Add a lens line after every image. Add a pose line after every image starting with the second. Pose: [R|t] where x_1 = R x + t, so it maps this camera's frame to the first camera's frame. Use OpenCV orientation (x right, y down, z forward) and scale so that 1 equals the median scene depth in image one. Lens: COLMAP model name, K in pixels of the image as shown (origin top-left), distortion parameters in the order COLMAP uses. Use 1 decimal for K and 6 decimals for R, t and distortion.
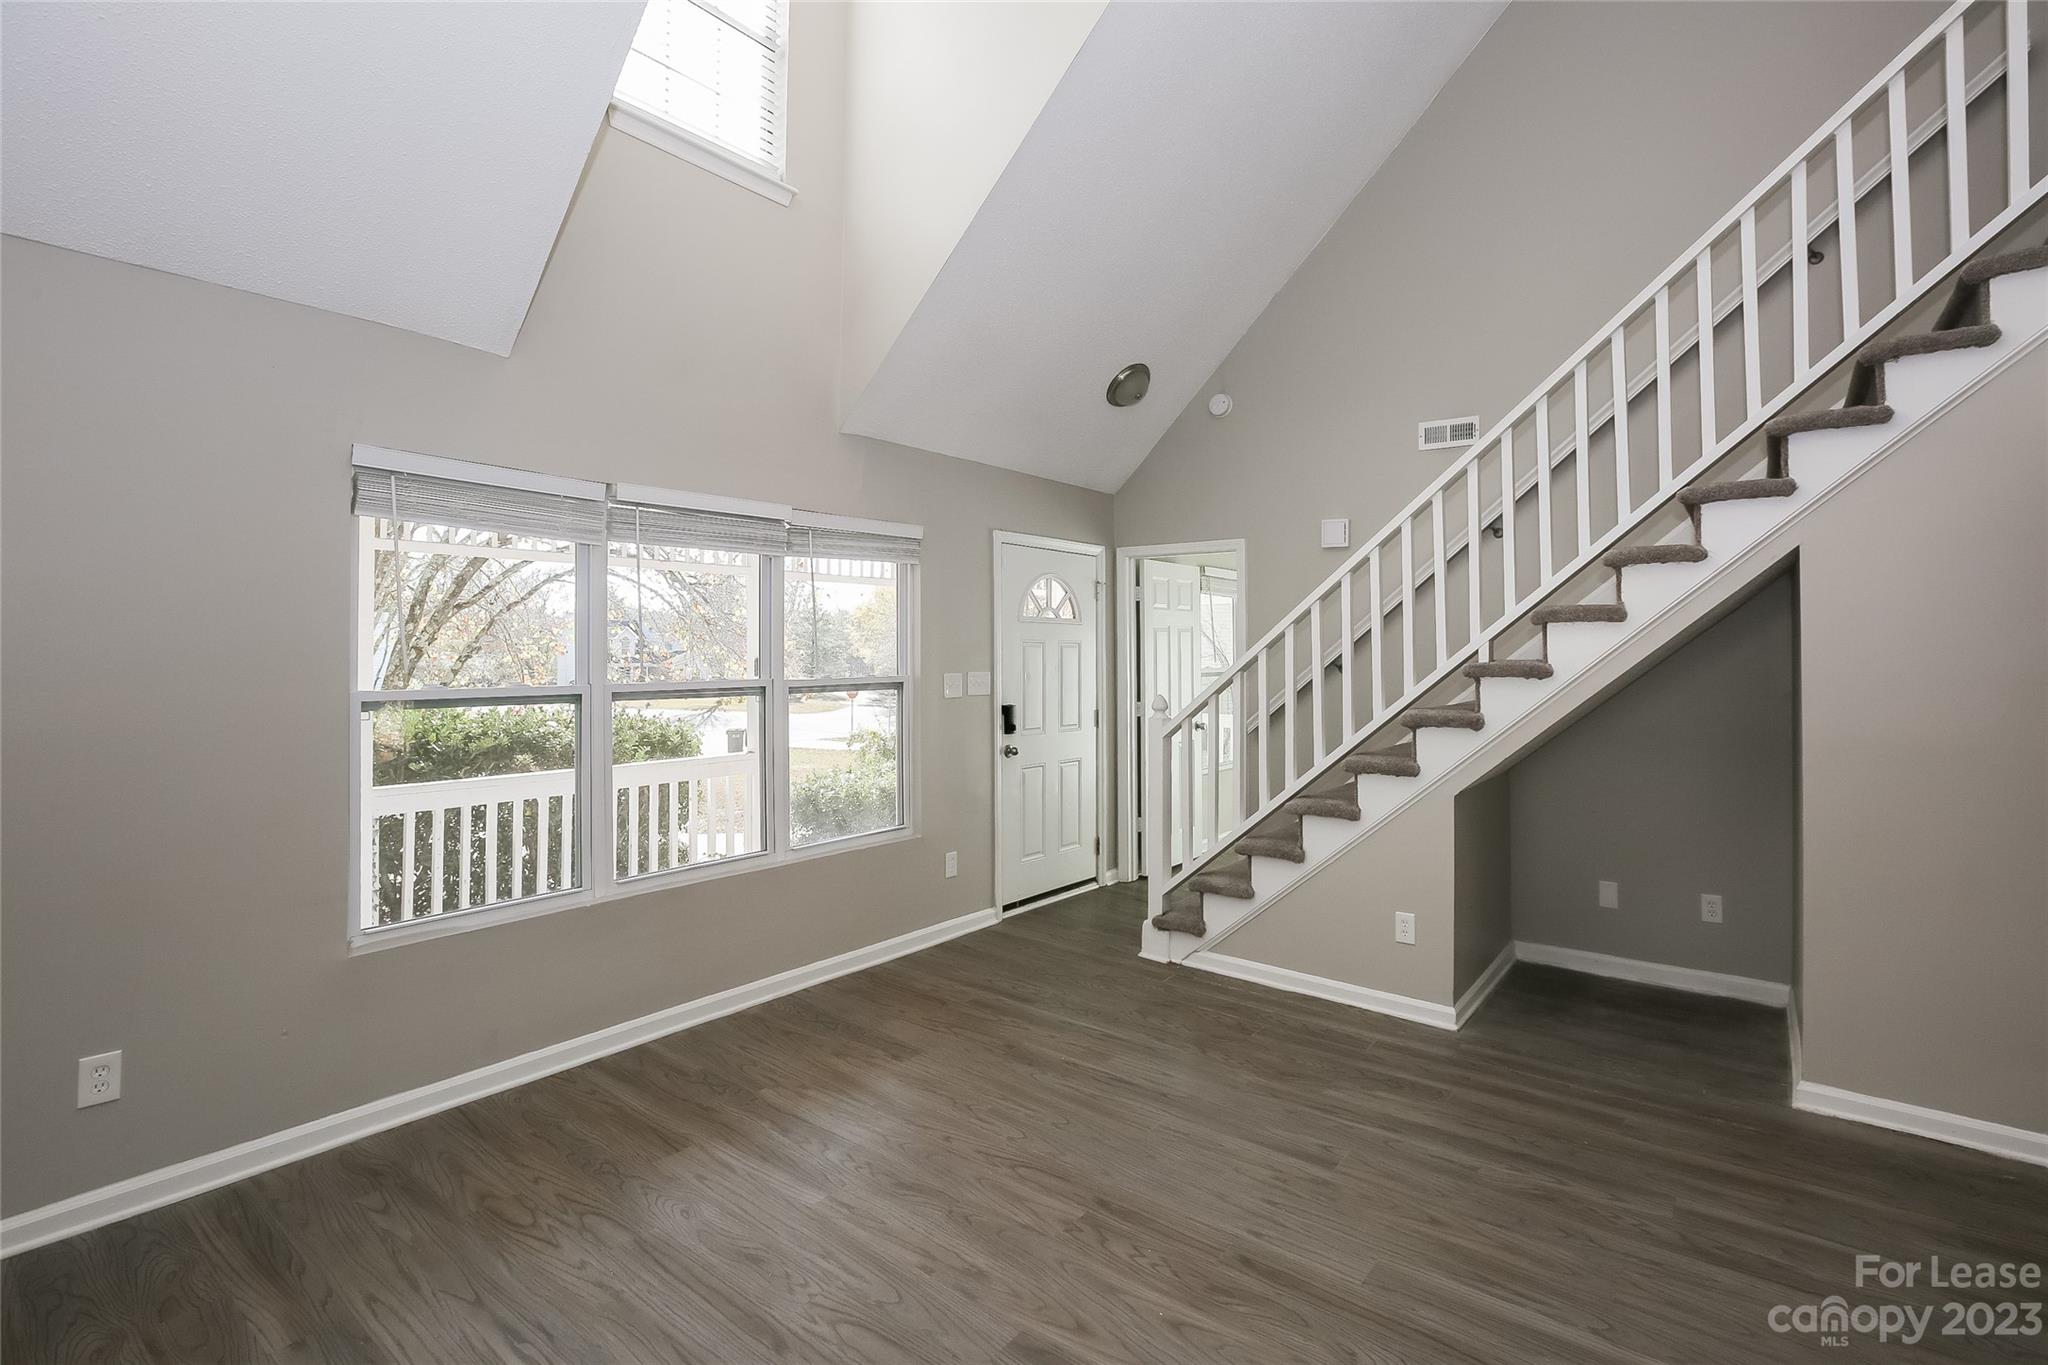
lens RADIAL K [[925.3, 0, 1073.6], [0, 925.3, 644.9], [0, 0, 1]] dist [-0.015847, 0.000921]
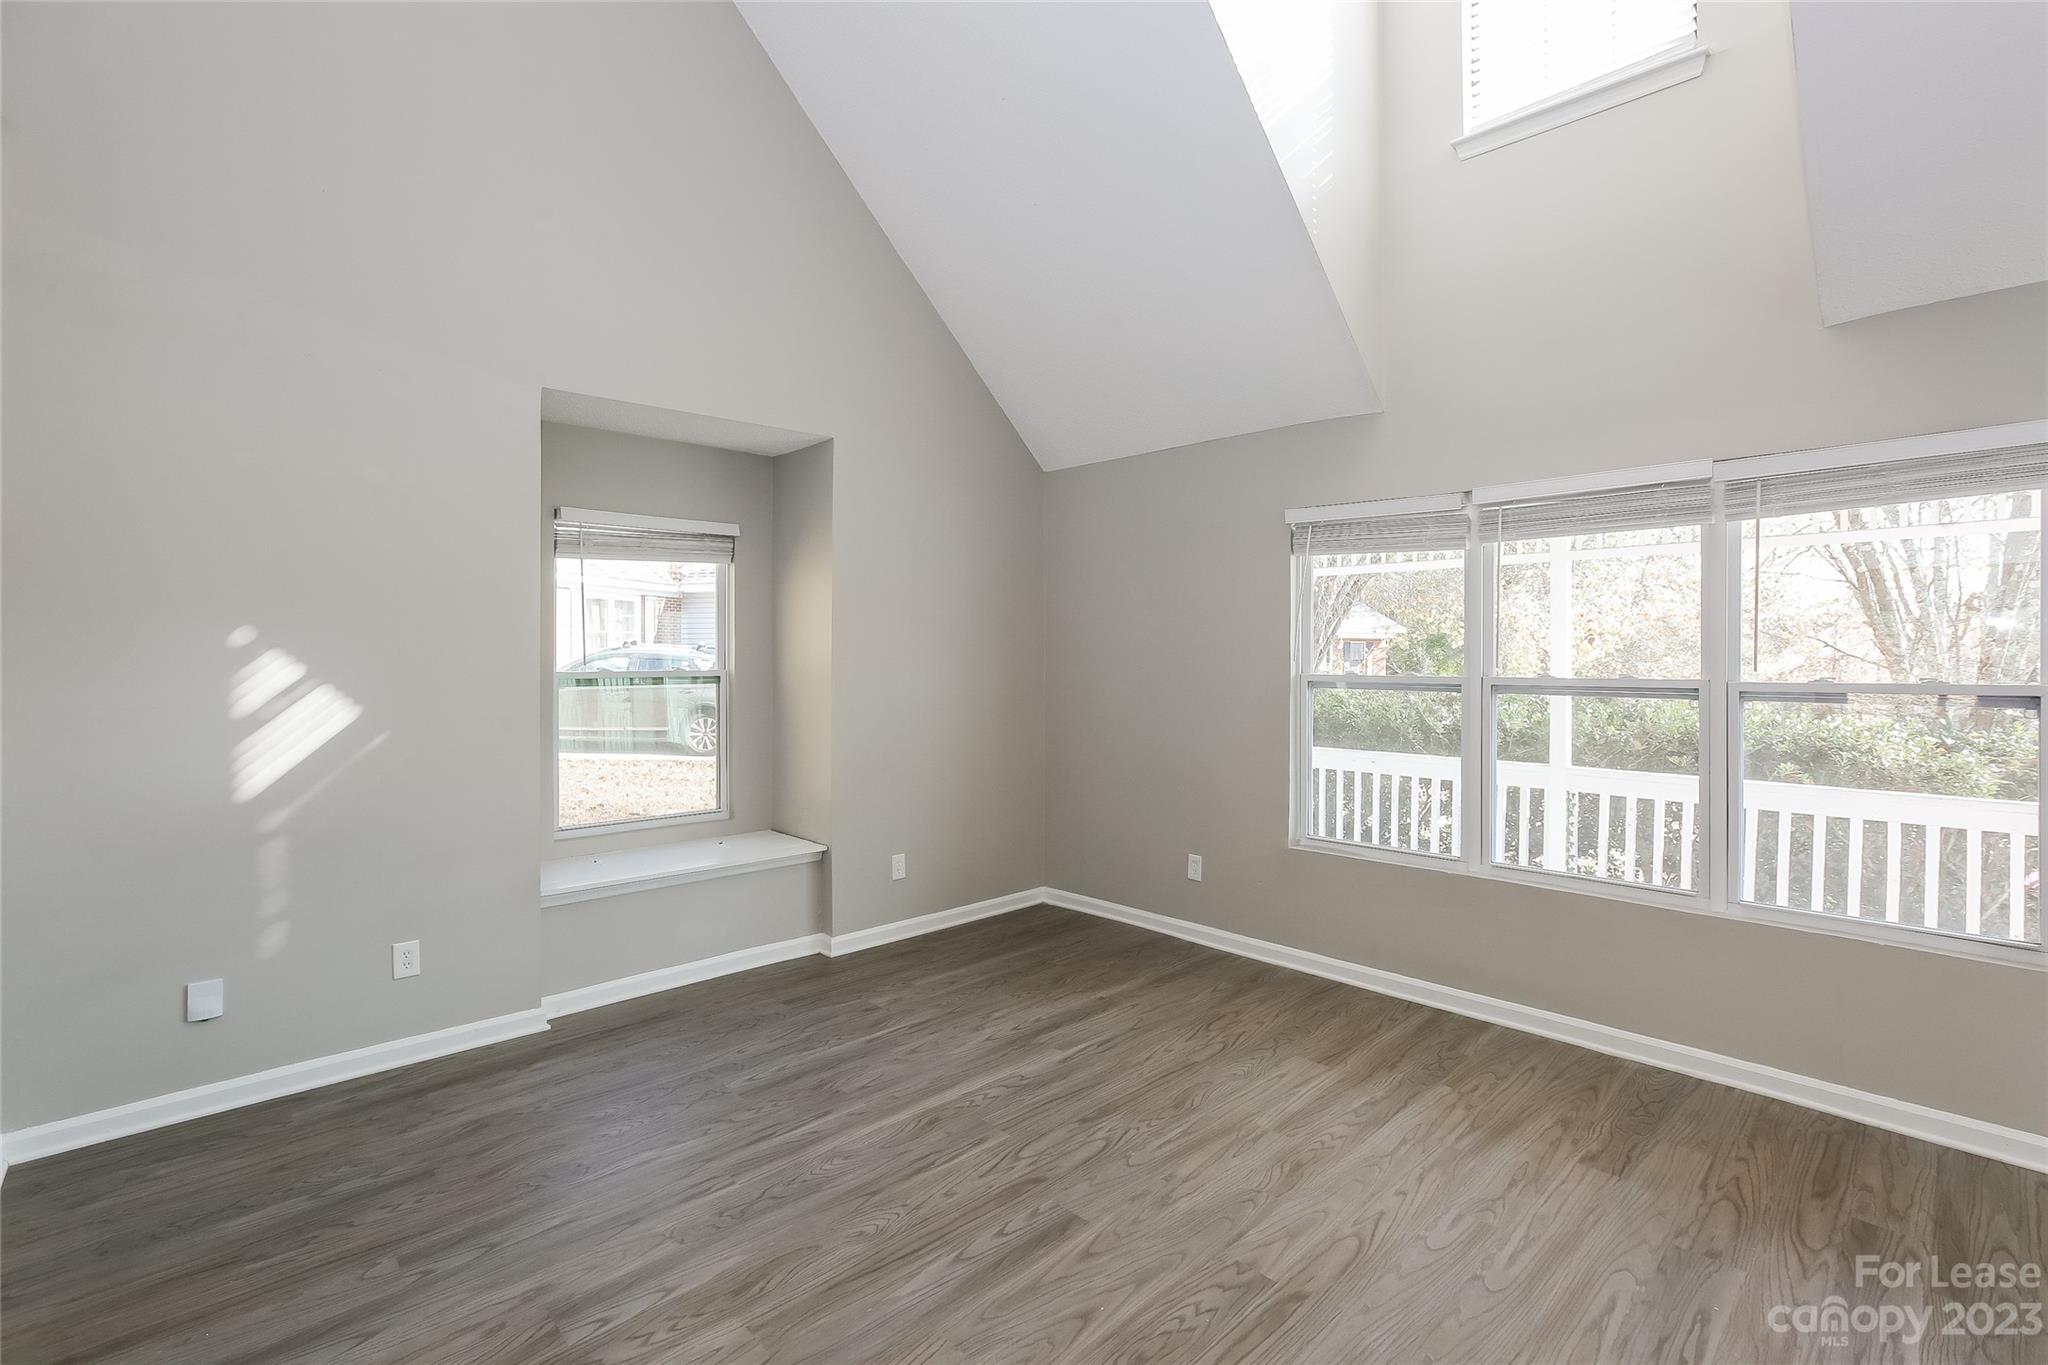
lens RADIAL K [[925.3, 0, 1018.4], [0, 925.3, 673.3], [0, 0, 1]] dist [-0.015847, 0.000921]
pose [[-0.149230, 0.021534, -0.988568, 0.703222], [0.007851, 0.999757, 0.020592, 0.012769], [0.988771, -0.004688, -0.149363, 0.692390]]
